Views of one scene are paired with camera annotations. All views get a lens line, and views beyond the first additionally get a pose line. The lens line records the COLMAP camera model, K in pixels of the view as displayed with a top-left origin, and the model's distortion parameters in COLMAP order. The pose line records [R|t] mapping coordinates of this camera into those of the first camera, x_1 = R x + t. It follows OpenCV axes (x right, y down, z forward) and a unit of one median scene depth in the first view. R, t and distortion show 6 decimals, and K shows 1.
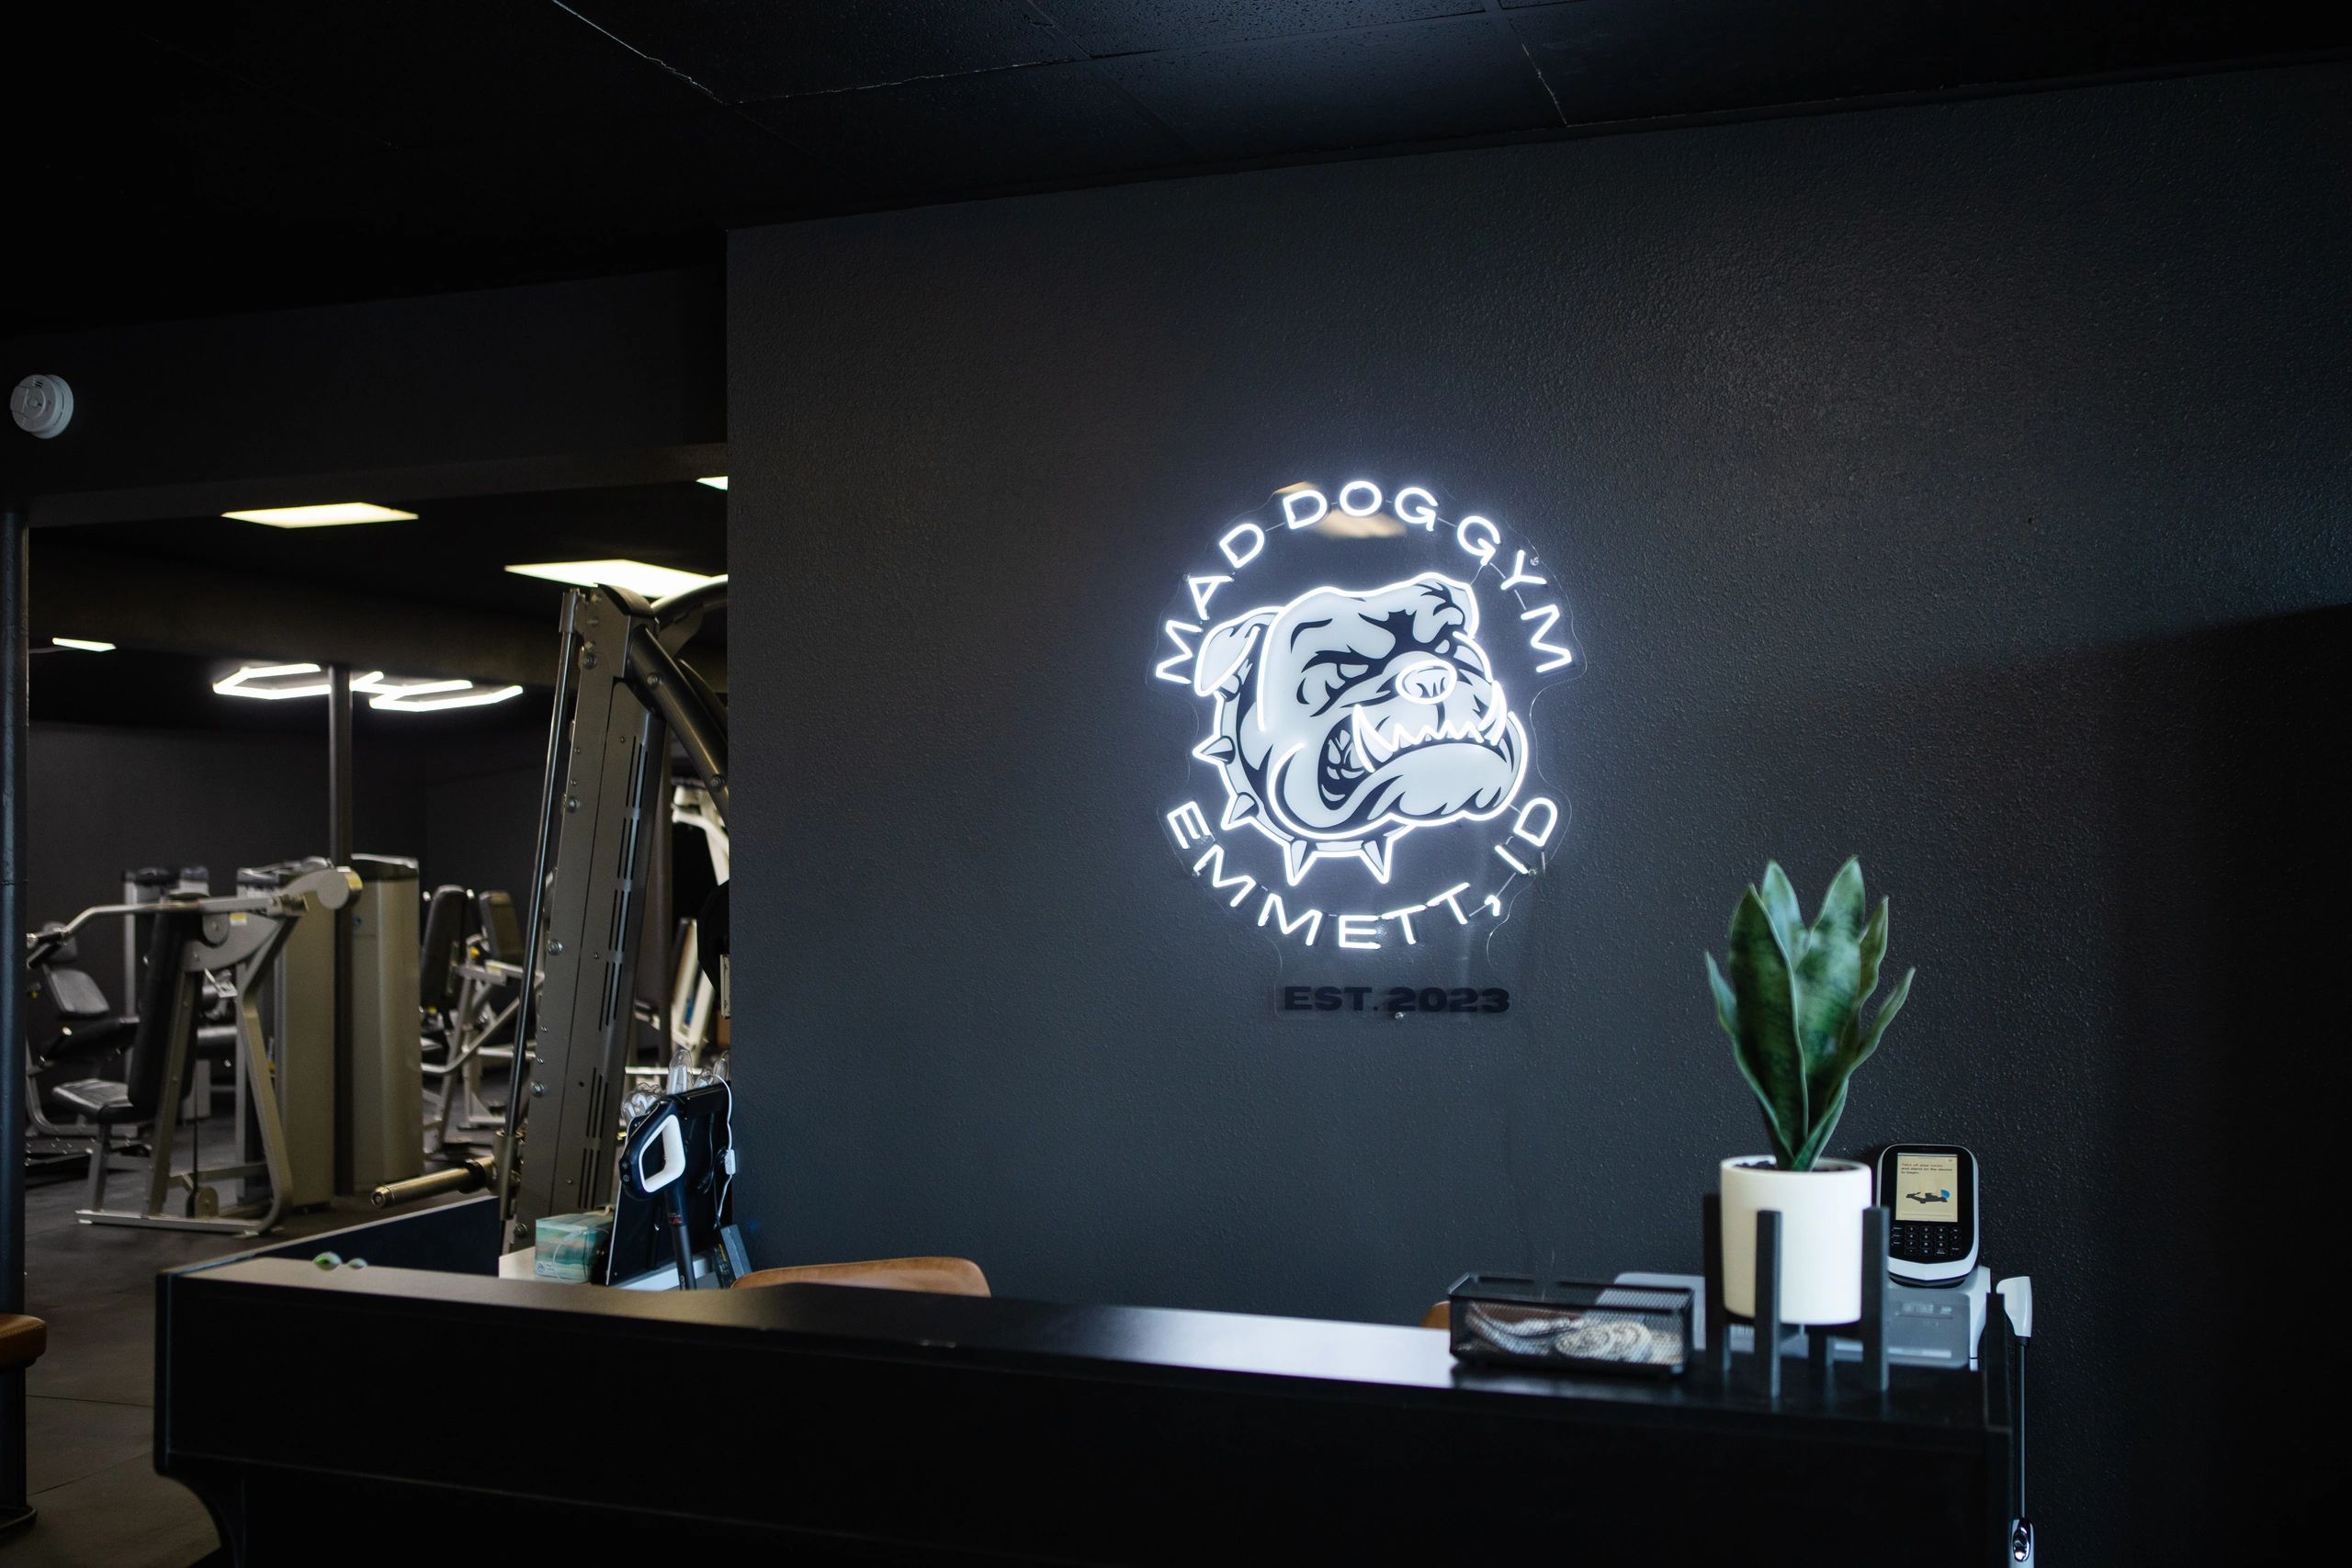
lens RADIAL K [[2364.7, 0, 1174.3], [0, 2364.7, 797.4], [0, 0, 1]] dist [-0.009264, 0.000000]
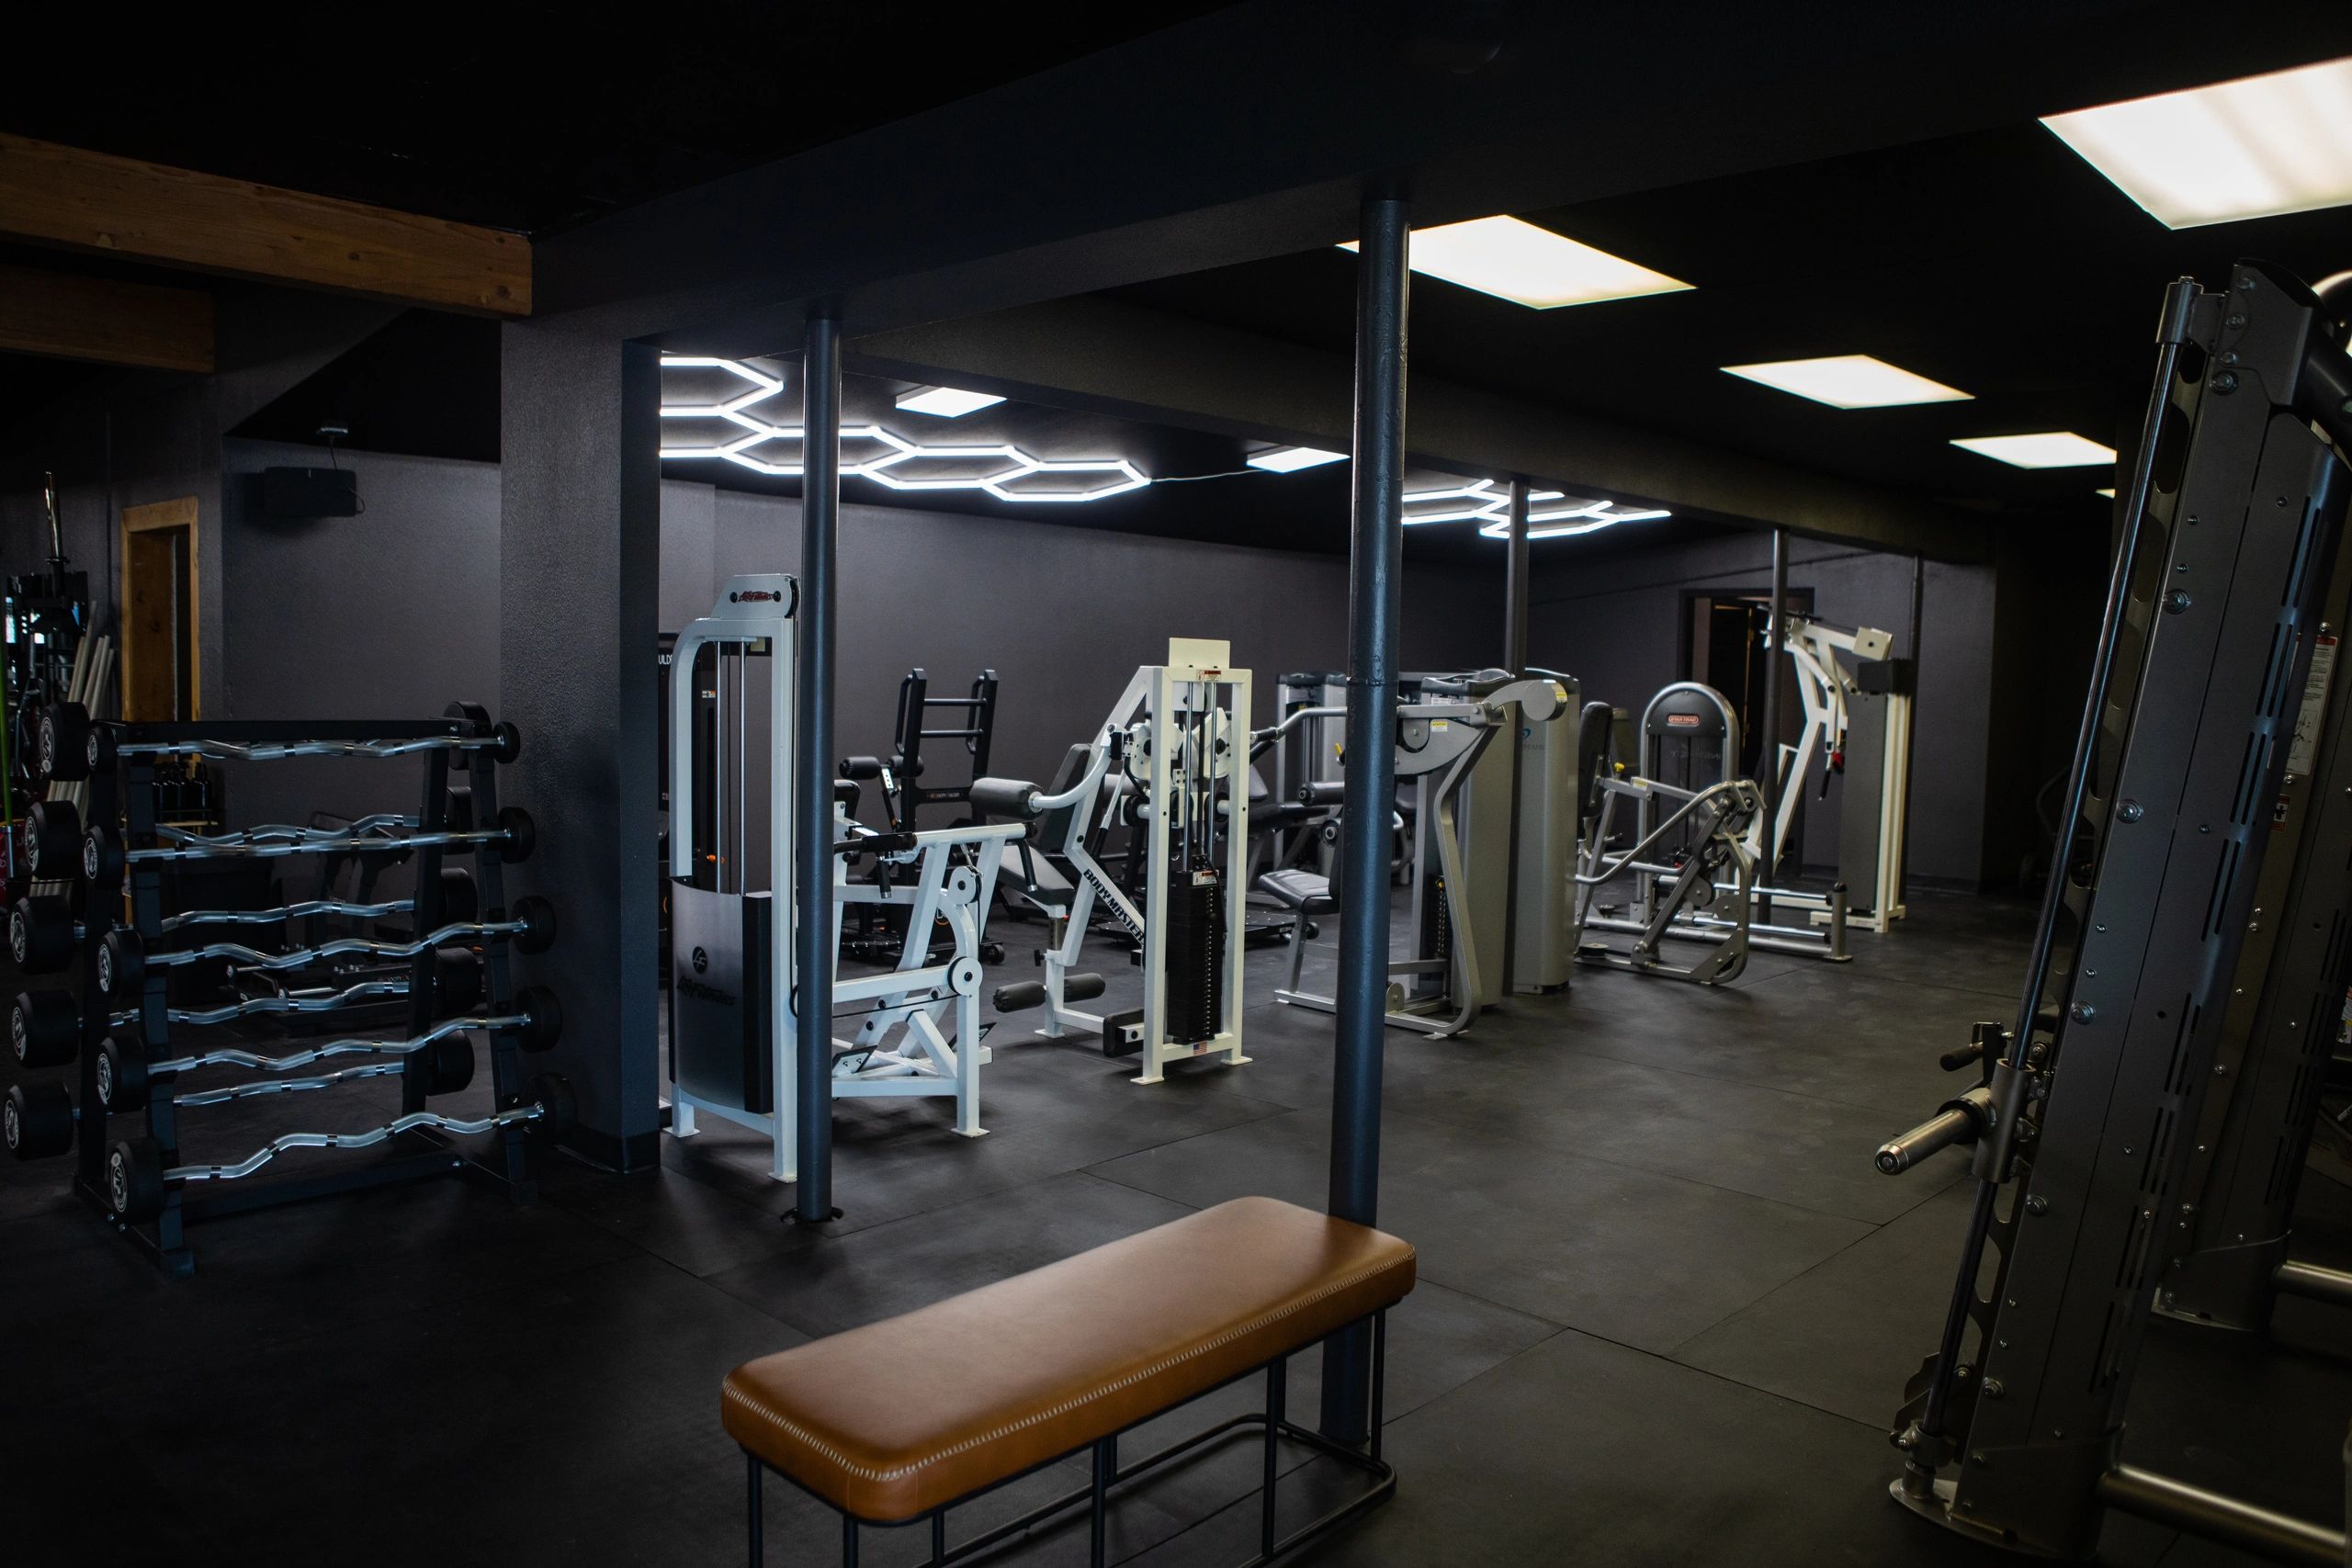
lens RADIAL K [[1676.8, 0, 1176.5], [0, 1676.8, 775.8], [0, 0, 1]] dist [-0.003737, -0.000625]
pose [[0.915855, 0.063173, -0.396509, -0.212356], [-0.030290, 0.995601, 0.088658, 0.012358], [0.400366, -0.069188, 0.913740, 0.295807]]
